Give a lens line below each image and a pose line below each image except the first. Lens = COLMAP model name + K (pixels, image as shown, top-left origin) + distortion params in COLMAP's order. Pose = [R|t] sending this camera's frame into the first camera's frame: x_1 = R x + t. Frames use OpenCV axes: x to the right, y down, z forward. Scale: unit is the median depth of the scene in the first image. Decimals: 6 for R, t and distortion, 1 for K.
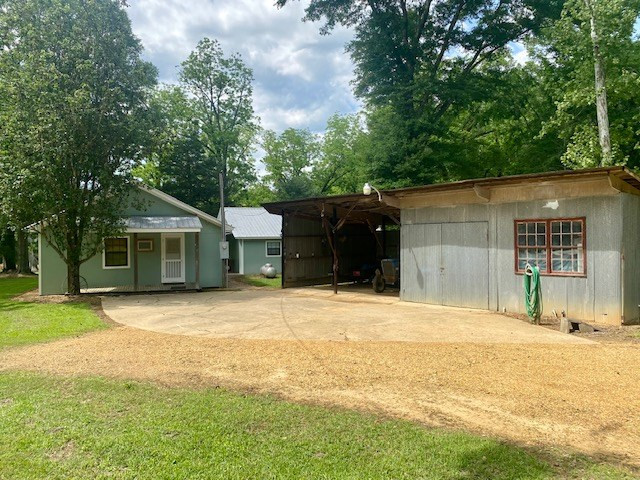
lens RADIAL K [[514.6, 0, 319.5], [0, 514.6, 238.7], [0, 0, 1]] dist [0.016255, -0.026031]
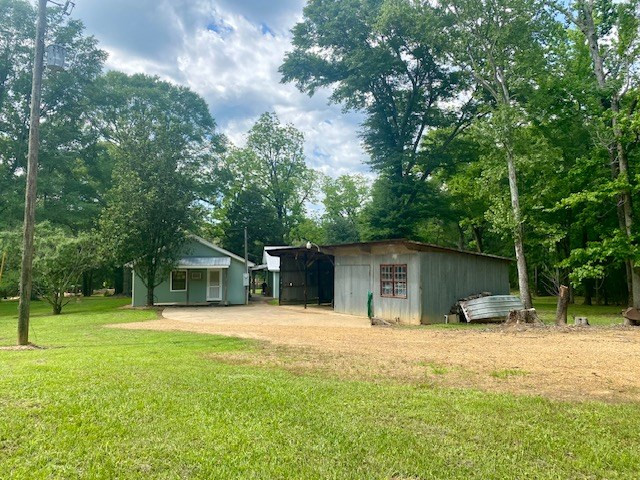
lens RADIAL K [[514.6, 0, 322.8], [0, 514.6, 240.4], [0, 0, 1]] dist [0.016255, -0.026031]
pose [[0.985426, -0.001232, -0.170097, 0.306156], [-0.007862, 0.998575, -0.052780, -0.015716], [0.169920, 0.053348, 0.984013, -0.473617]]
